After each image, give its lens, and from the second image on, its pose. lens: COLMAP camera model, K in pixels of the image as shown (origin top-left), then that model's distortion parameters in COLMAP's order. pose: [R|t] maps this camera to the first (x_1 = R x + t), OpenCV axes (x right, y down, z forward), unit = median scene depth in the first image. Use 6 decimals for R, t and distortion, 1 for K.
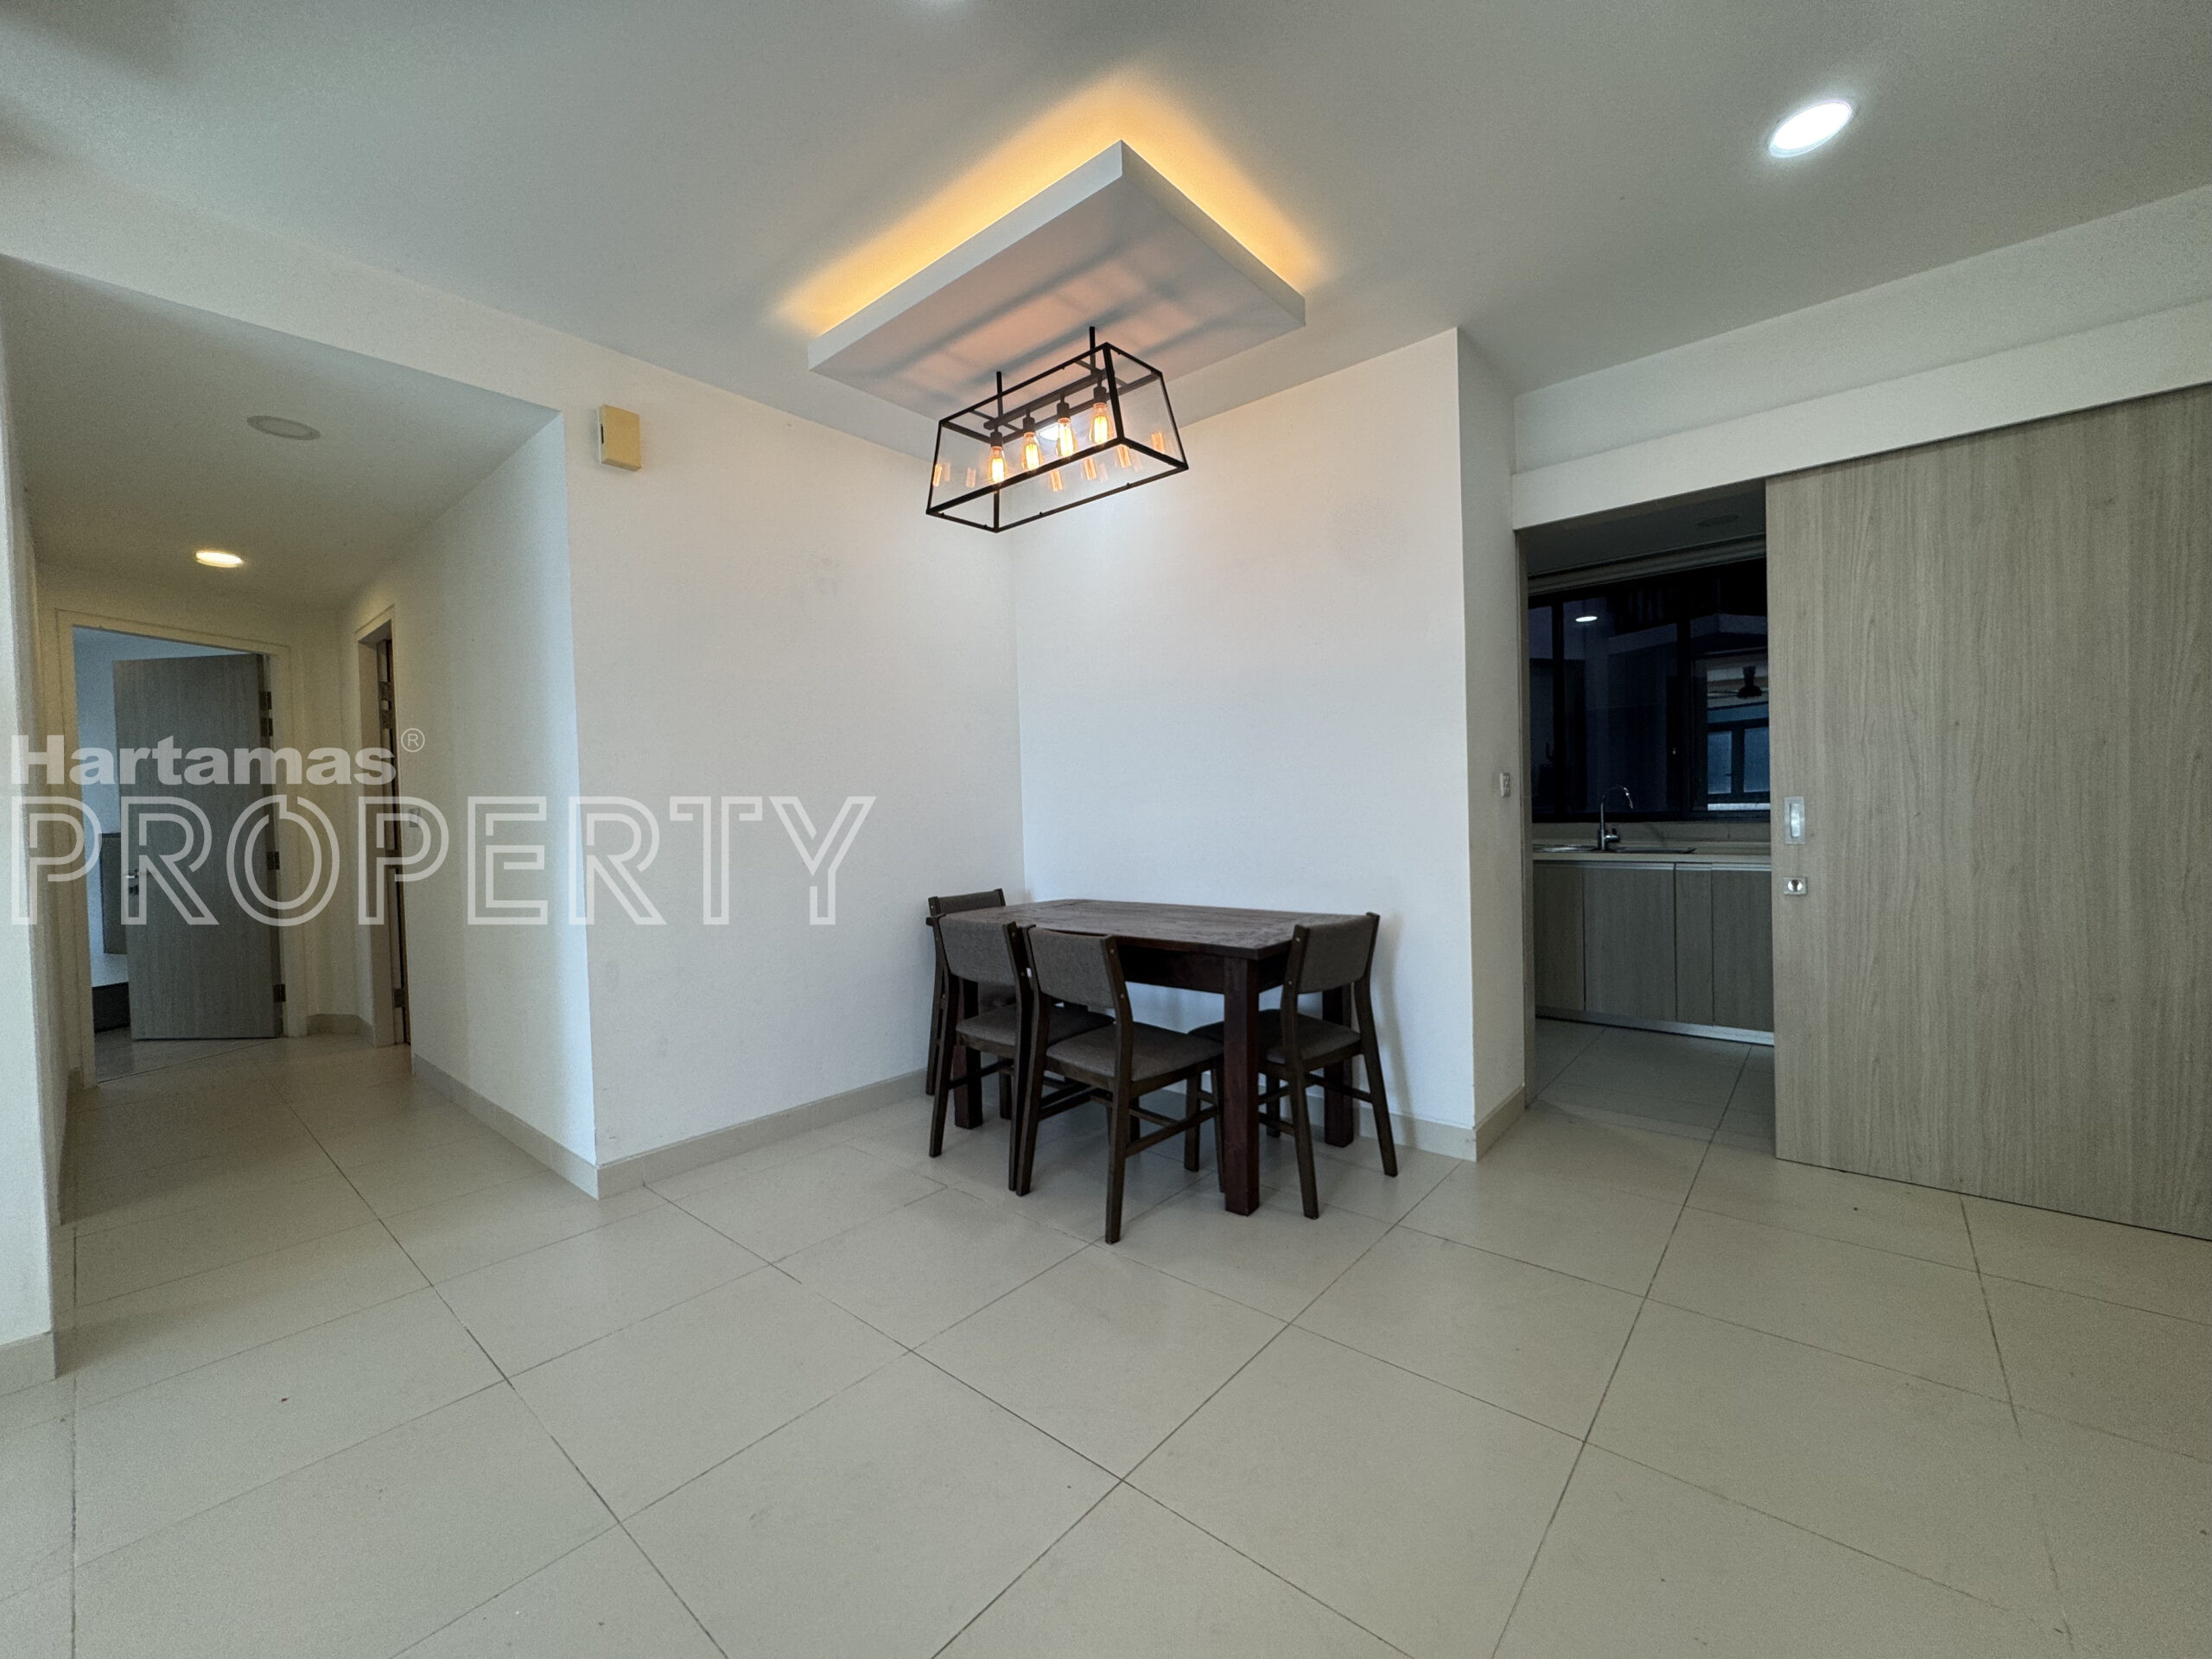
lens RADIAL K [[885.1, 0, 1105.8], [0, 885.1, 826.2], [0, 0, 1]] dist [-0.003550, -0.000441]
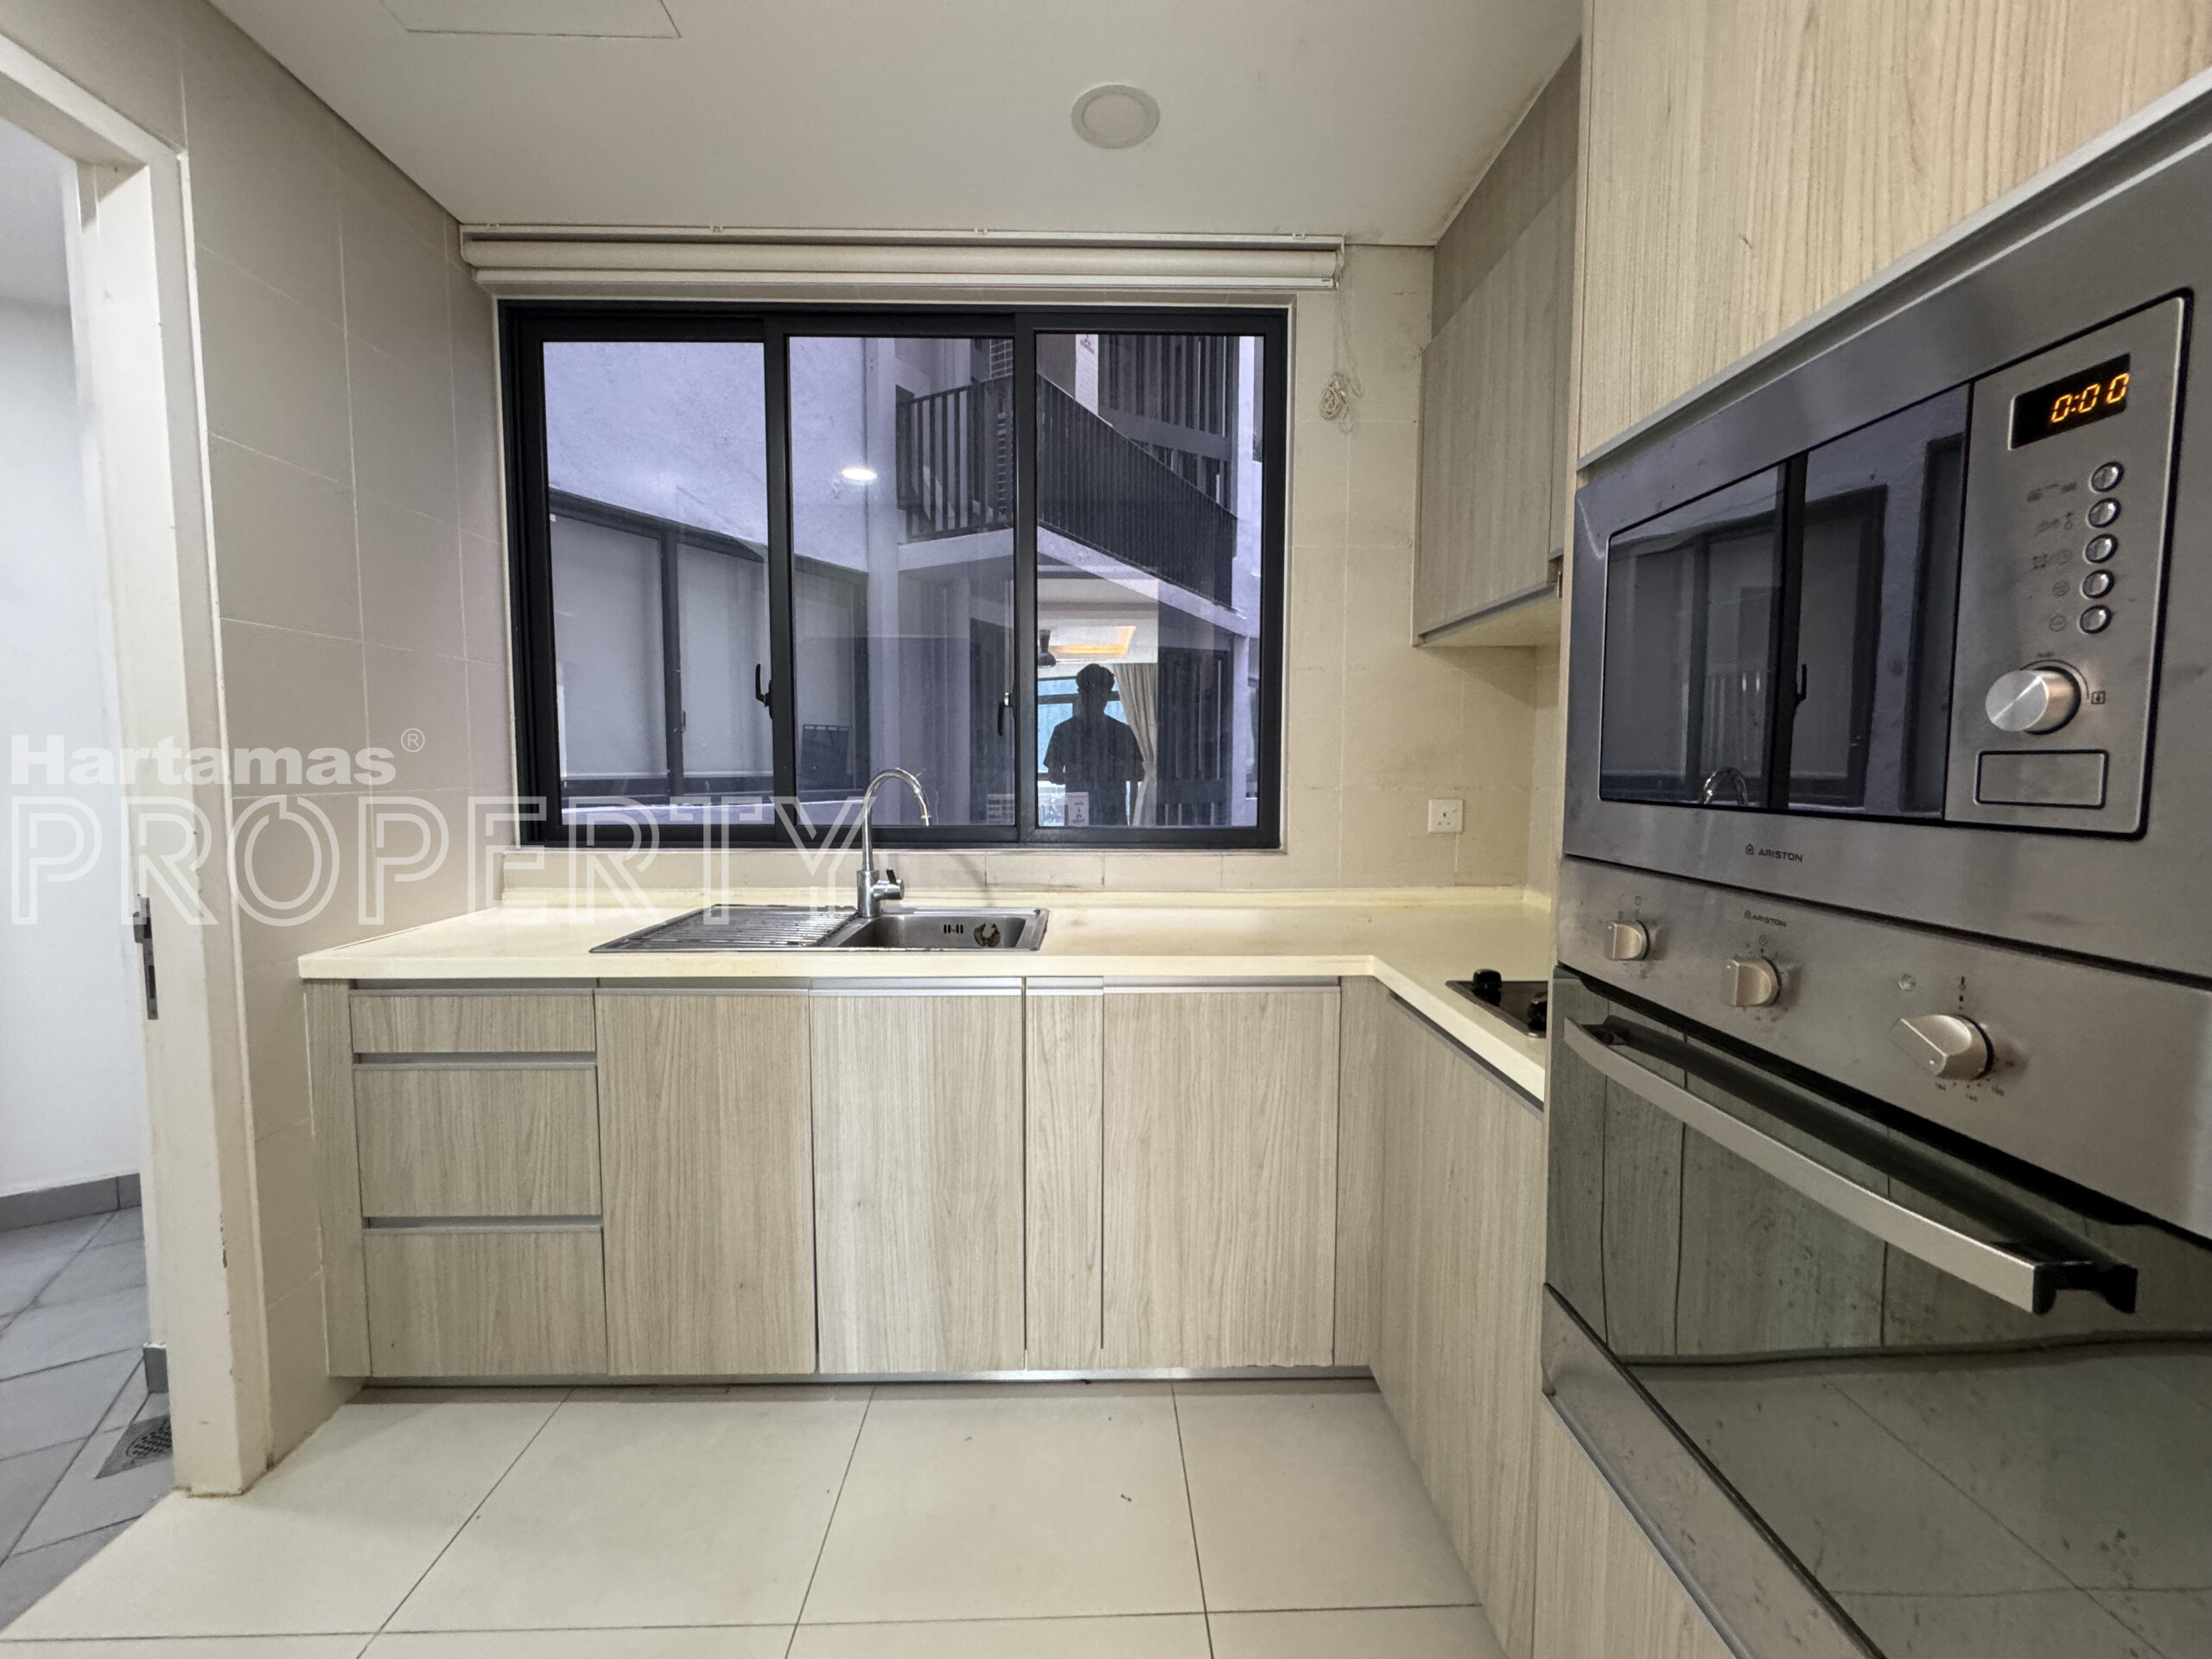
lens RADIAL K [[885.1, 0, 1110.2], [0, 885.1, 822.0], [0, 0, 1]] dist [-0.003550, -0.000441]
pose [[0.745351, -0.030985, 0.665952, 0.366125], [0.003025, 0.999066, 0.043099, -0.037964], [-0.666666, -0.030109, 0.744748, 0.603371]]
